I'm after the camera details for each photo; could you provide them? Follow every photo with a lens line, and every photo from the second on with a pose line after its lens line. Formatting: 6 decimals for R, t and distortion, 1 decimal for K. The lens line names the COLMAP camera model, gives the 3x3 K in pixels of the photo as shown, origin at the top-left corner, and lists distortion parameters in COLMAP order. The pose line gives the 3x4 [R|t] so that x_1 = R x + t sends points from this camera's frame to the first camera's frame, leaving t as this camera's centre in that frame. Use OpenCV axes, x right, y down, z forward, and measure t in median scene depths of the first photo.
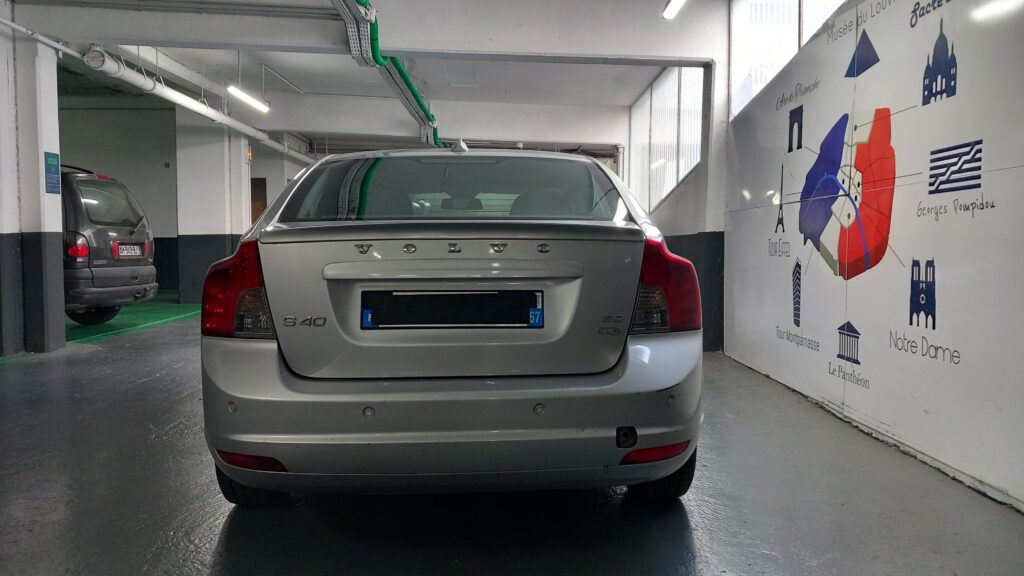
lens RADIAL K [[804.3, 0, 512.0], [0, 804.3, 288.0], [0, 0, 1]] dist [0.025378, 0.004409]
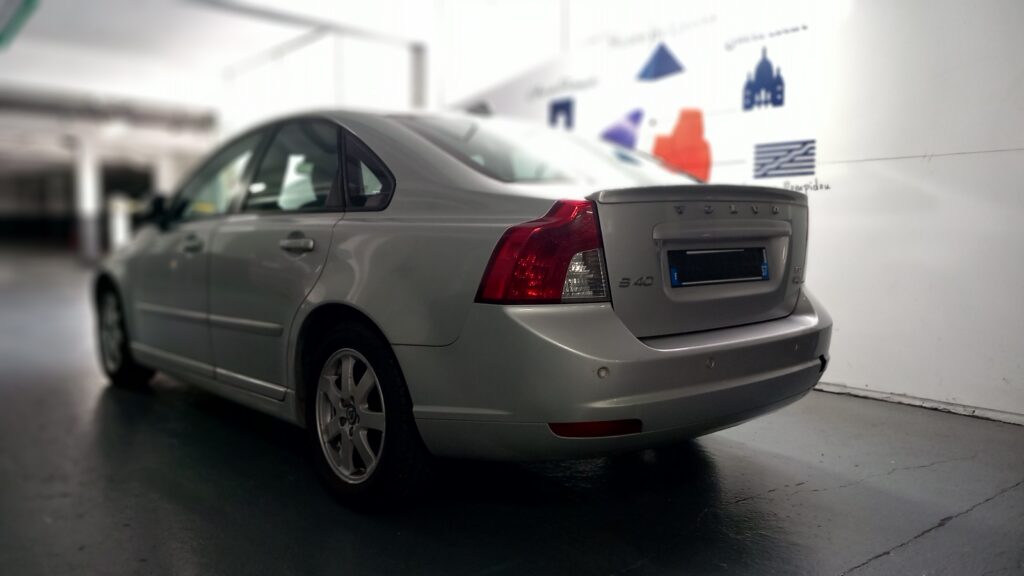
lens RADIAL K [[808.4, 0, 512.0], [0, 808.4, 288.0], [0, 0, 1]] dist [0.005523, -0.000210]
pose [[0.783095, -0.048181, 0.620032, -0.639074], [0.033220, 0.998812, 0.035659, 0.005115], [-0.621014, -0.007327, 0.783765, 0.202371]]
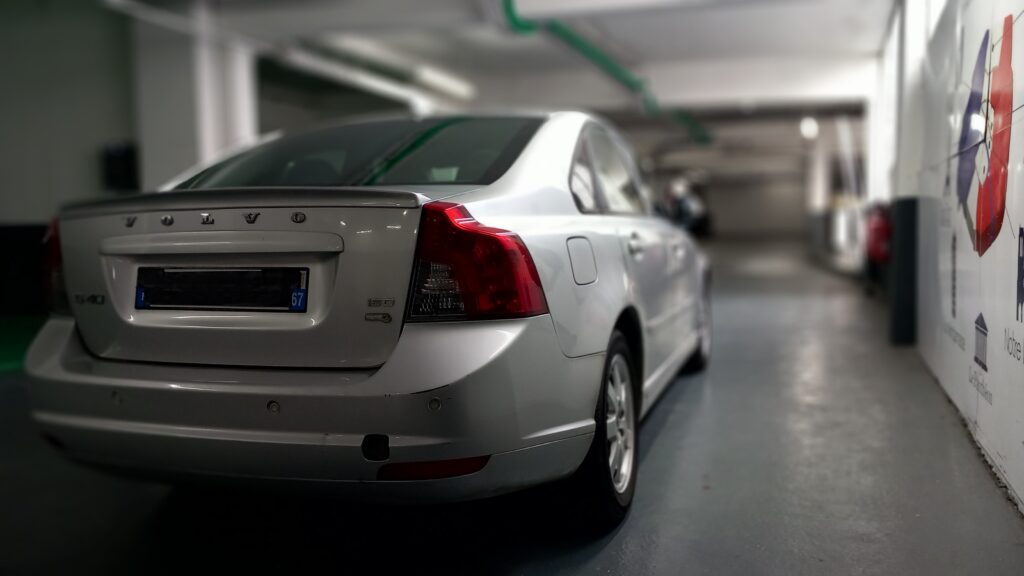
lens RADIAL K [[799.1, 0, 504.7], [0, 799.1, 293.4], [0, 0, 1]] dist [0.035537, -0.000068]
pose [[0.929297, 0.013673, -0.369079, 0.356574], [-0.002810, 0.999547, 0.029956, 0.002660], [0.369322, -0.026802, 0.928915, 0.189852]]
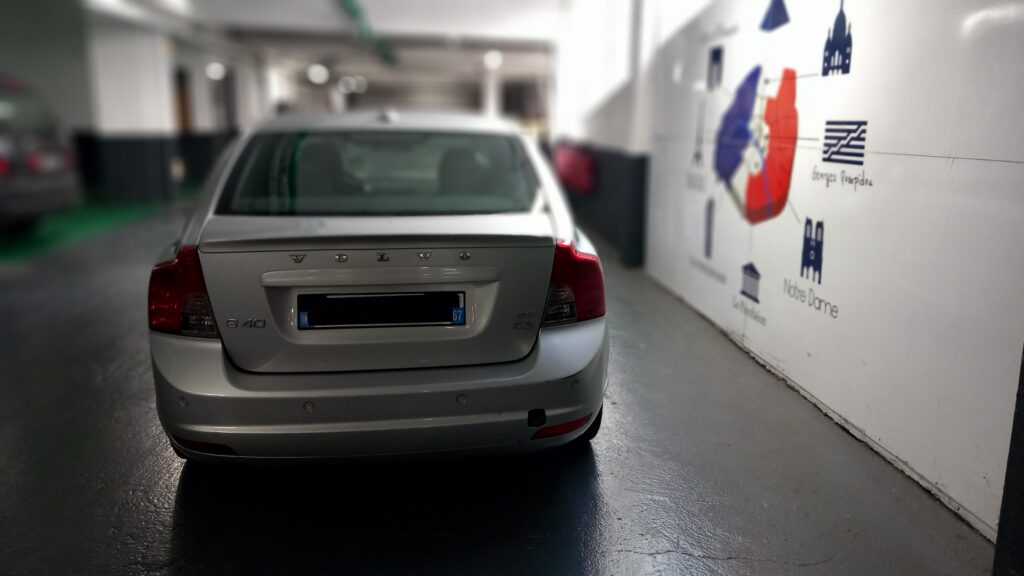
lens RADIAL K [[808.4, 0, 512.0], [0, 808.4, 288.0], [0, 0, 1]] dist [0.005523, -0.000210]
pose [[0.997024, -0.009231, 0.076538, 0.012679], [-0.002522, 0.988369, 0.152053, -0.112054], [-0.077052, -0.151794, 0.985404, -0.068011]]
